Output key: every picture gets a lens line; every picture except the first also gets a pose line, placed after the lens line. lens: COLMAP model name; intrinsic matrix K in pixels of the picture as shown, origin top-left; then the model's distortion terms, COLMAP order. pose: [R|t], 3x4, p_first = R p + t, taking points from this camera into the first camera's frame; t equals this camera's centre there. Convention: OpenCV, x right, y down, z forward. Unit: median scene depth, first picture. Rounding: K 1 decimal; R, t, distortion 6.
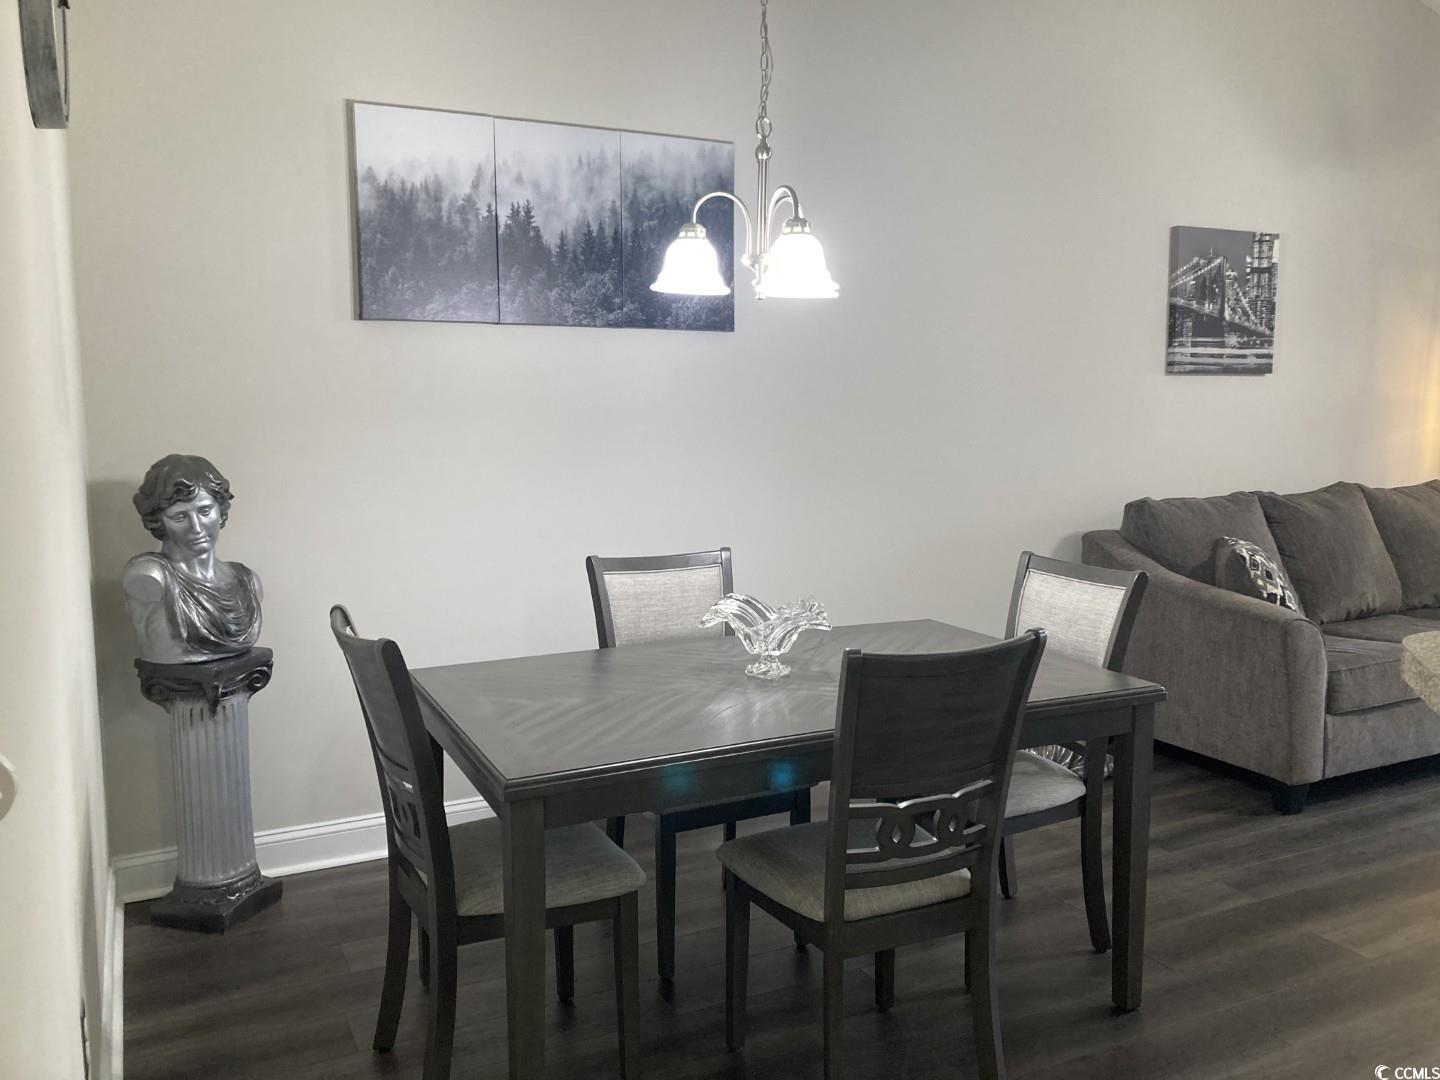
lens RADIAL K [[1165.8, 0, 711.1], [0, 1165.8, 538.7], [0, 0, 1]] dist [0.035203, -0.018116]
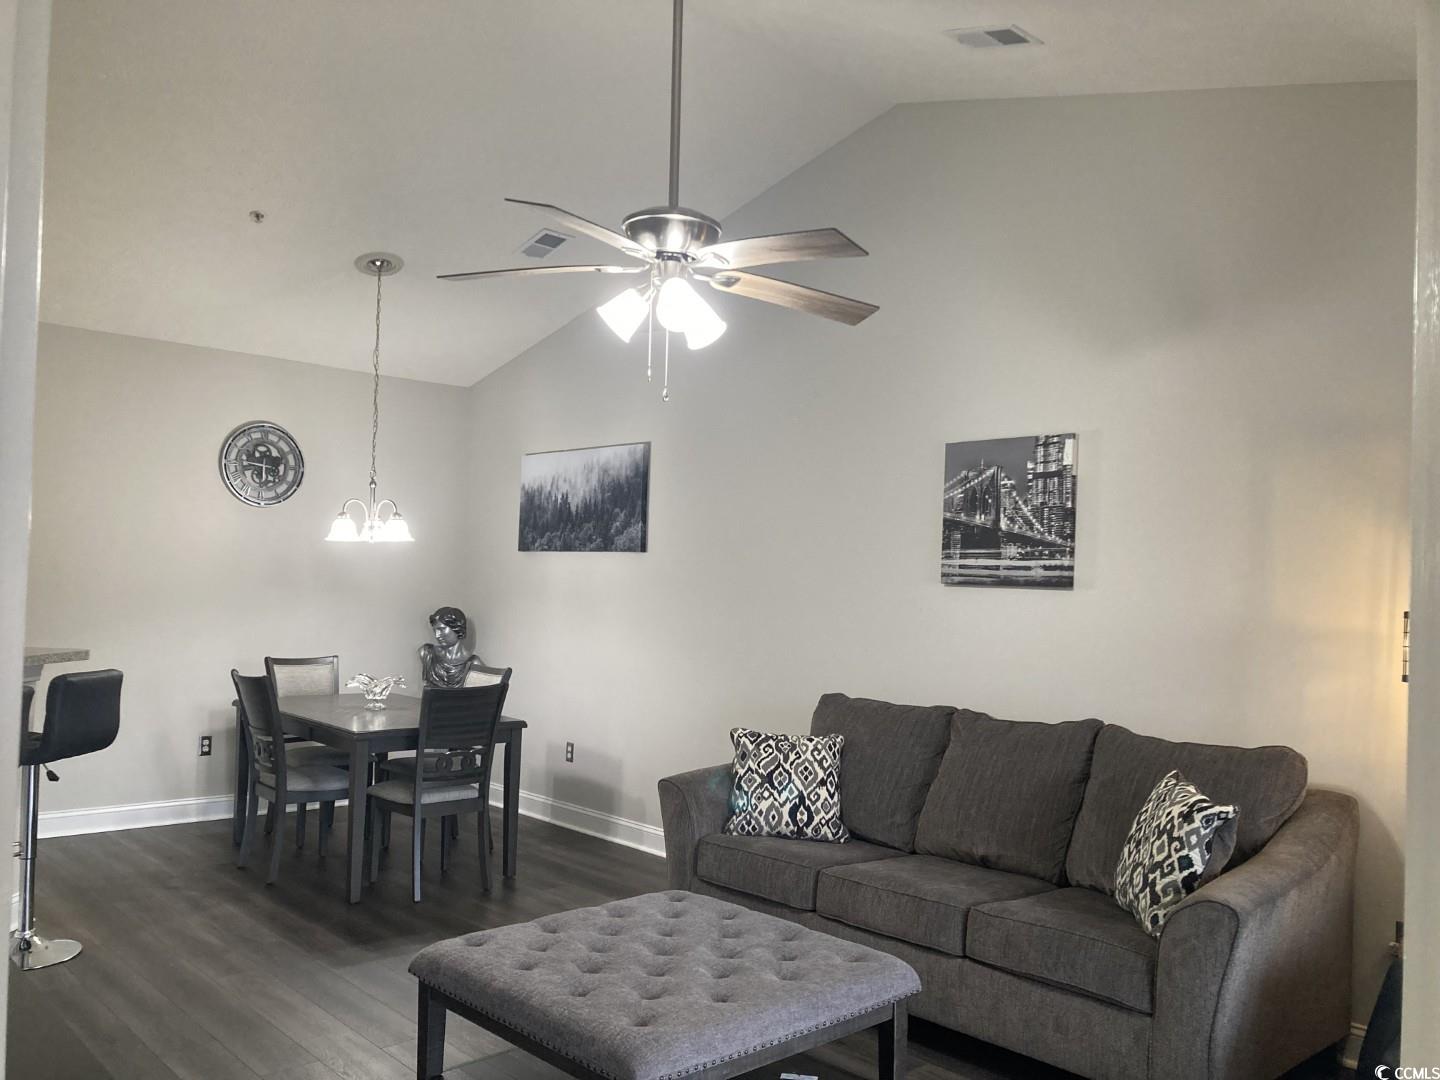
lens RADIAL K [[1165.8, 0, 704.0], [0, 1165.8, 539.4], [0, 0, 1]] dist [0.035203, -0.018116]
pose [[0.250525, -0.016161, -0.967975, 1.296348], [-0.135734, 0.989398, -0.051648, -0.097433], [0.958548, 0.144326, 0.245675, 0.537006]]
